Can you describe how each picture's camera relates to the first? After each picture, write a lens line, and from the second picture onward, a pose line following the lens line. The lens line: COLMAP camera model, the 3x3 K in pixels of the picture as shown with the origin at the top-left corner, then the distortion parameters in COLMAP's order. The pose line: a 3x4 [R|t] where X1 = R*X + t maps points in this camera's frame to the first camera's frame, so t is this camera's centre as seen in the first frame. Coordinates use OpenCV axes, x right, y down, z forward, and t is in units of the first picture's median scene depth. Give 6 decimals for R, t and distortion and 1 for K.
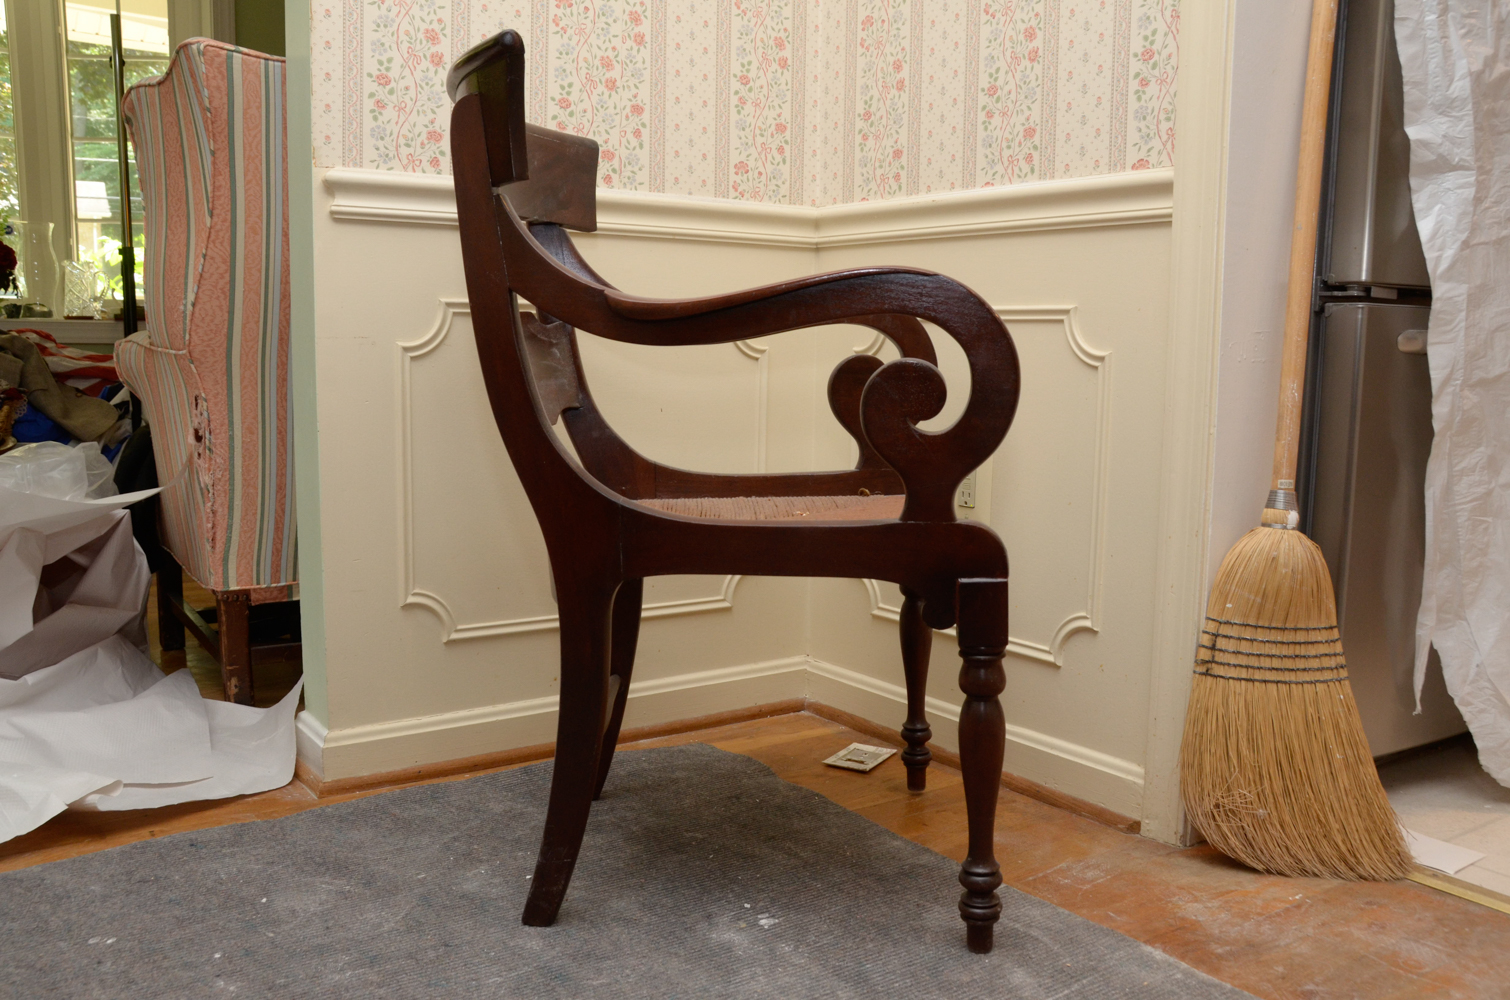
lens RADIAL K [[1316.2, 0, 753.9], [0, 1316.2, 527.4], [0, 0, 1]] dist [-0.150884, 0.200421]
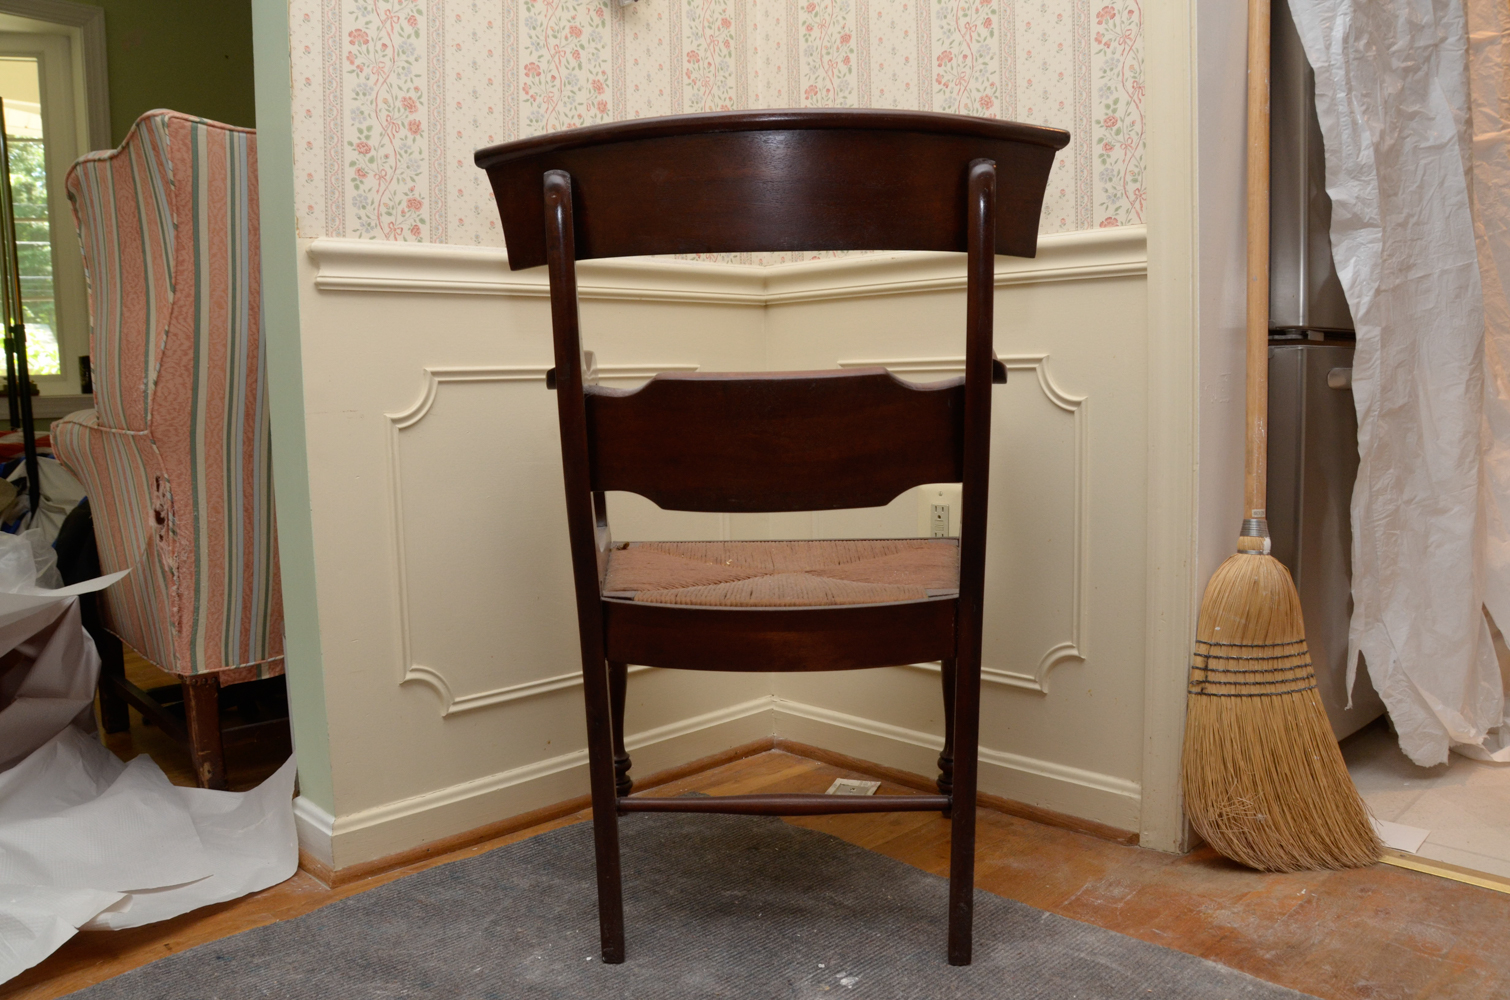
lens RADIAL K [[1177.4, 0, 754.1], [0, 1177.4, 524.3], [0, 0, 1]] dist [-0.173327, 0.131671]
pose [[0.985837, -0.054942, 0.158451, -0.146346], [0.058347, 0.998153, -0.016919, -0.029859], [-0.157228, 0.025924, 0.987222, 0.103828]]
